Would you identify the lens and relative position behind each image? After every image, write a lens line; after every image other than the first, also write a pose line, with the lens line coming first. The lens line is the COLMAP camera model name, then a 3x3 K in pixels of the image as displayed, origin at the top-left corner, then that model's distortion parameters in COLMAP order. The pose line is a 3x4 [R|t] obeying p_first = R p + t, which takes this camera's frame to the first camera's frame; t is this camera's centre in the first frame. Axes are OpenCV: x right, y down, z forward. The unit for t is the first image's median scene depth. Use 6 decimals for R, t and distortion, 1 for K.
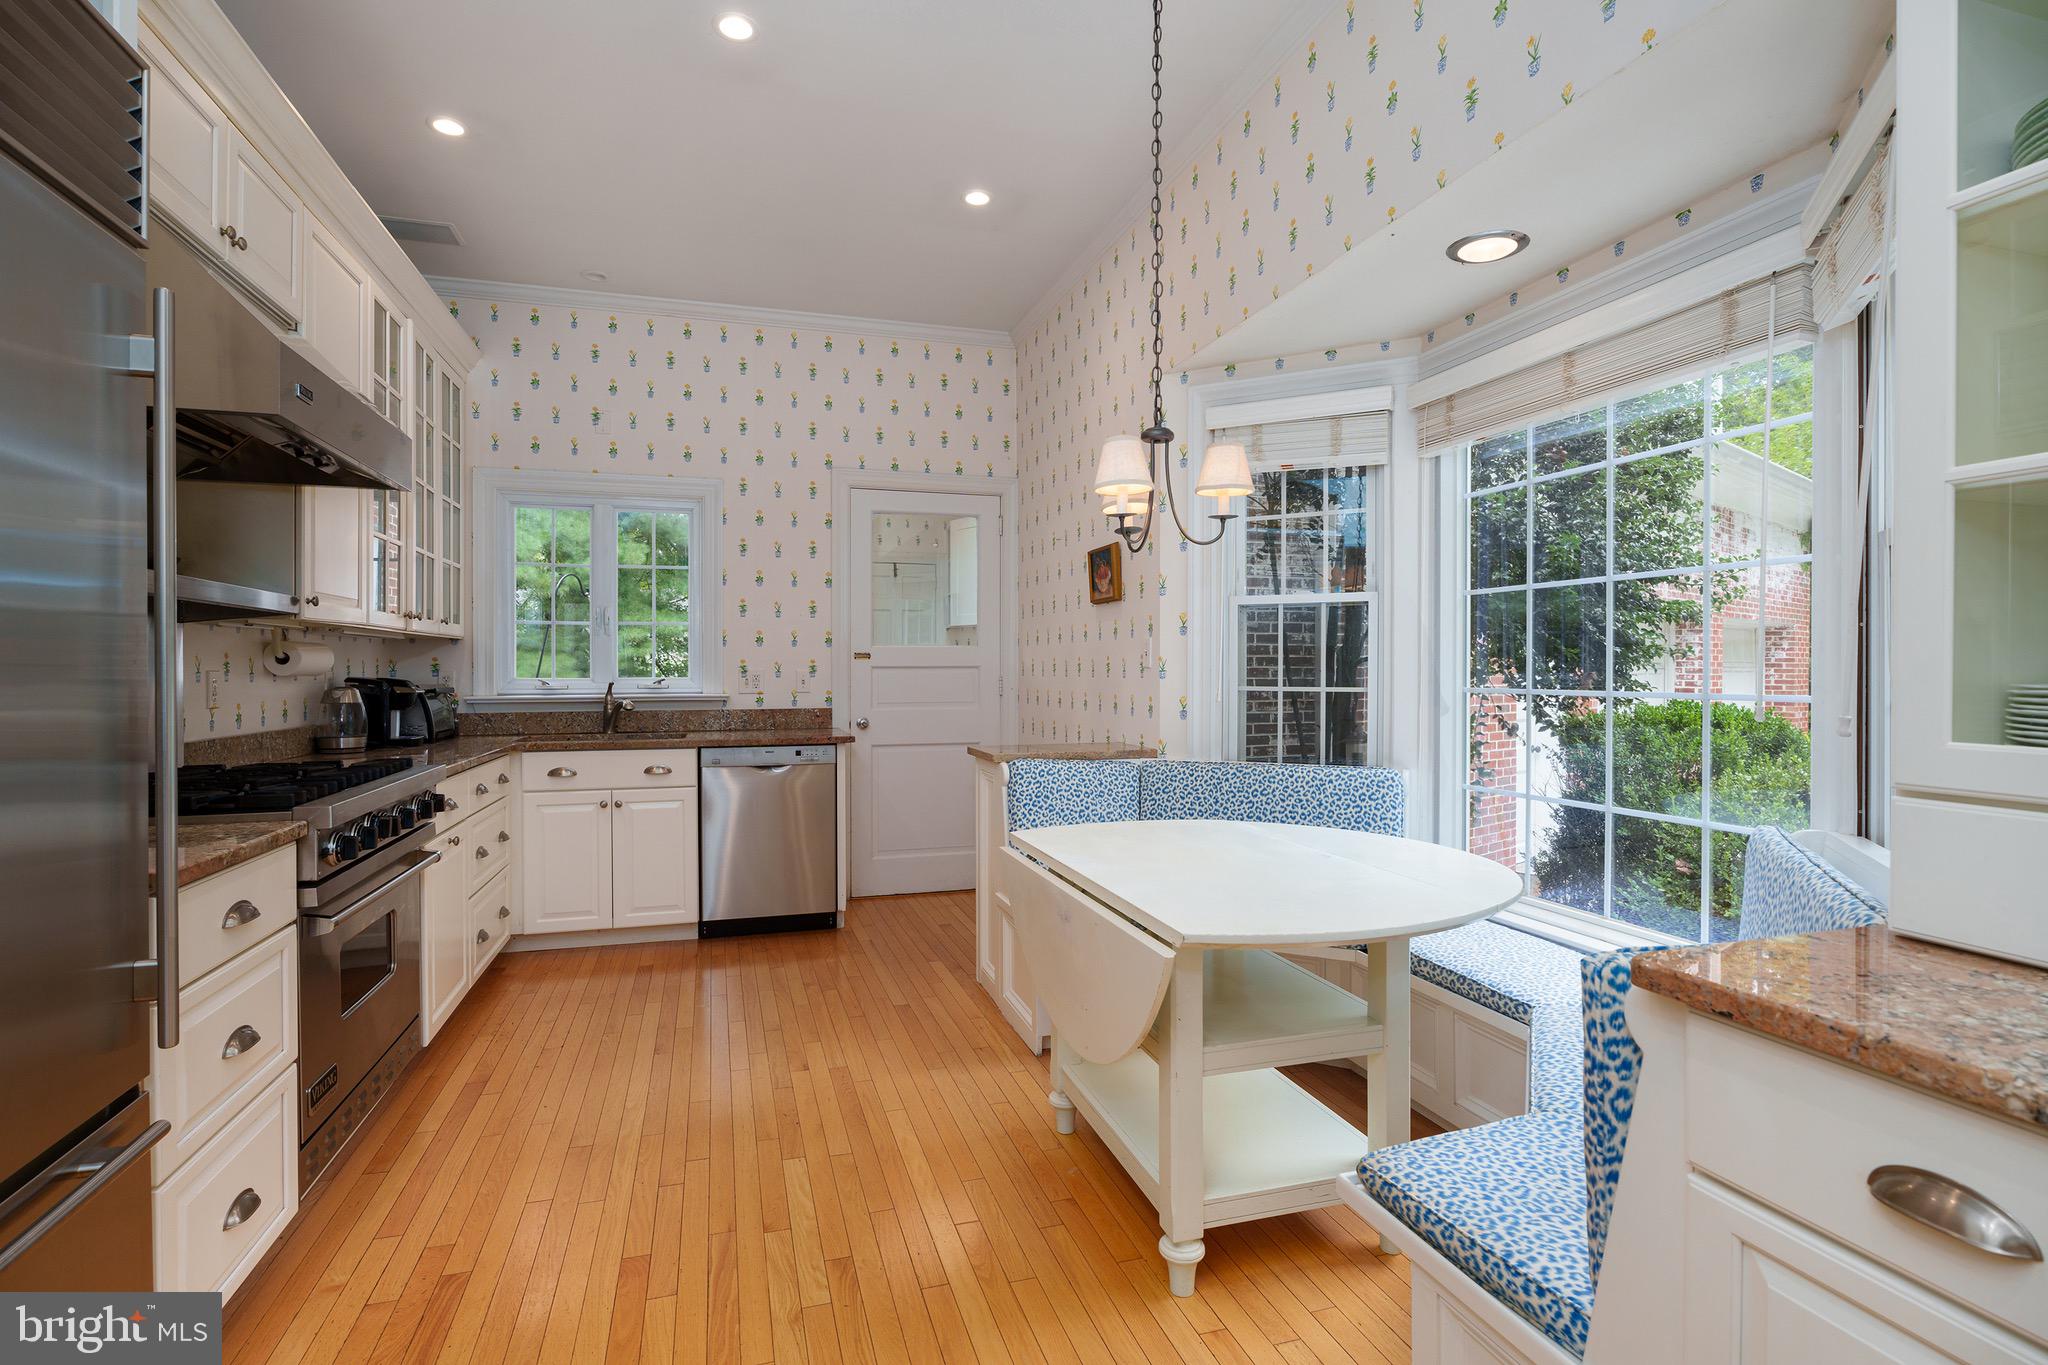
lens RADIAL K [[997.0, 0, 1027.3], [0, 997.0, 675.0], [0, 0, 1]] dist [-0.002436, -0.000076]
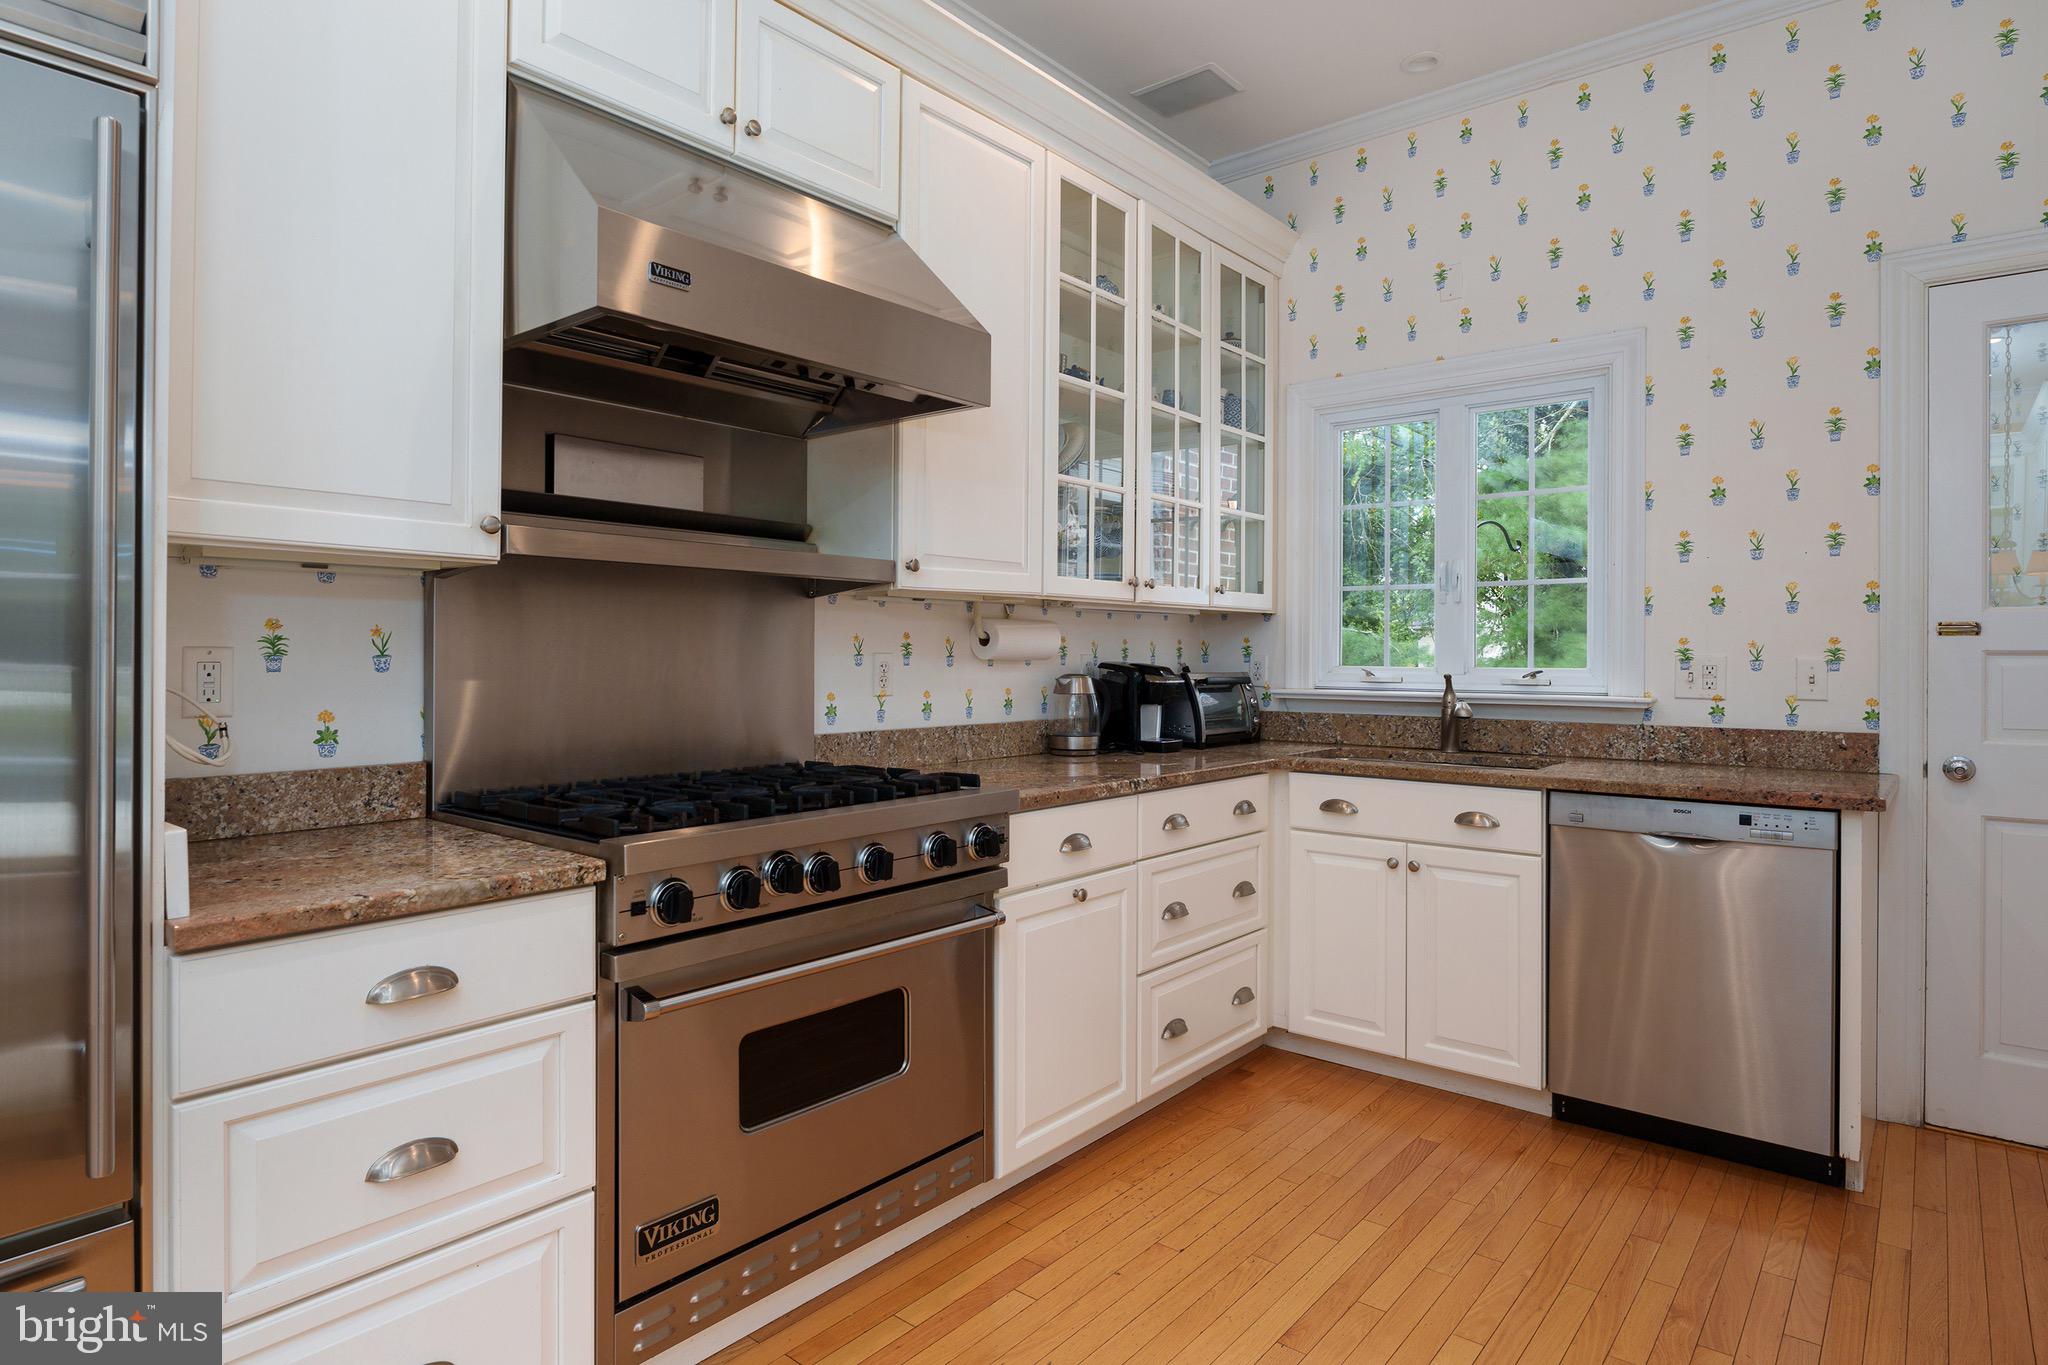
lens RADIAL K [[1147.5, 0, 950.7], [0, 1147.5, 649.9], [0, 0, 1]] dist [-0.012078, -0.001524]
pose [[0.528532, 0.001118, -0.848913, 0.047395], [-0.009812, 0.999940, -0.004791, -0.001764], [0.848857, 0.010862, 0.528511, 0.332057]]
